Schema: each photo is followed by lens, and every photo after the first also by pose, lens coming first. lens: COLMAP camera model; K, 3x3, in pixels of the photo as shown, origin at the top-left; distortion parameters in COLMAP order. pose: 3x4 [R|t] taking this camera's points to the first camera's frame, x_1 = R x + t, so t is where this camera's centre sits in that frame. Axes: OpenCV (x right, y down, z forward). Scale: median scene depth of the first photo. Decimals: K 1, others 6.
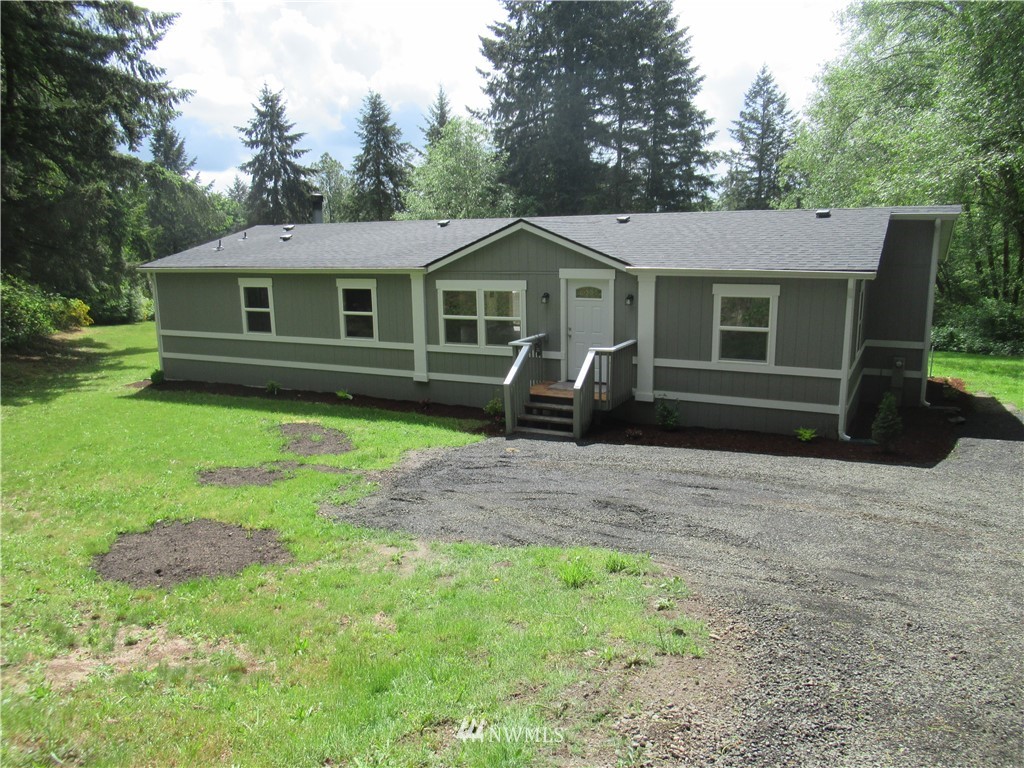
lens RADIAL K [[774.2, 0, 524.5], [0, 774.2, 362.1], [0, 0, 1]] dist [0.003619, -0.001773]
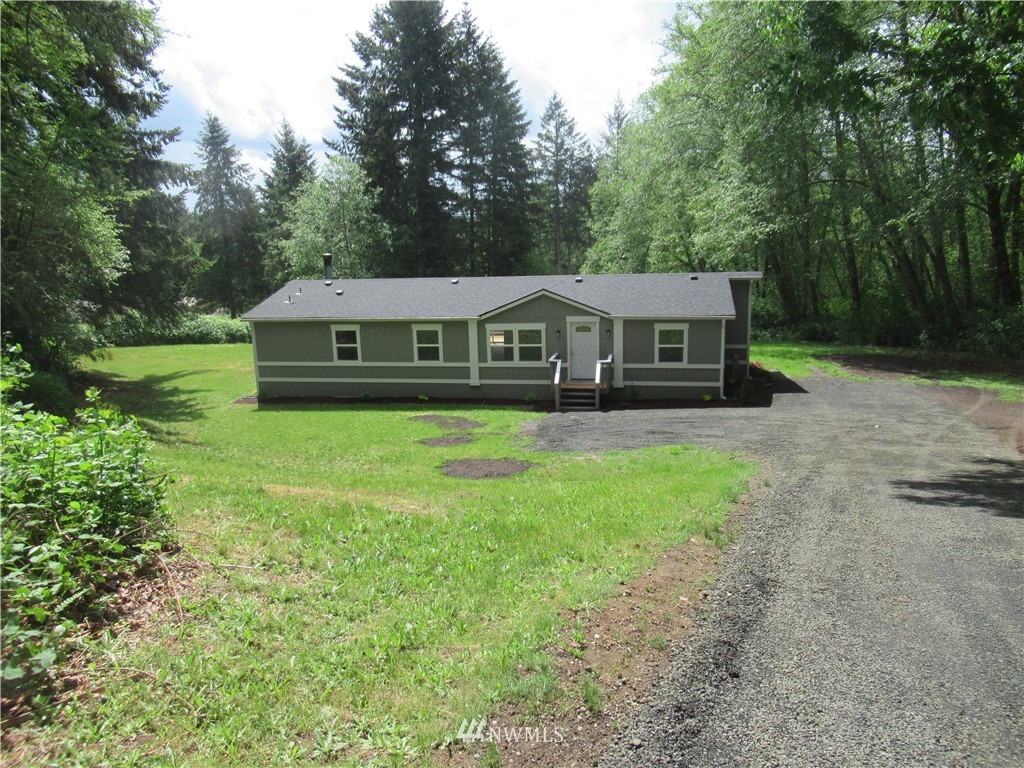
lens RADIAL K [[774.2, 0, 512.3], [0, 774.2, 384.4], [0, 0, 1]] dist [0.003619, -0.001773]
pose [[0.961761, -0.071143, 0.264488, -0.537081], [0.060262, 0.996977, 0.049040, -0.057824], [-0.267178, -0.031226, 0.963141, -0.659186]]
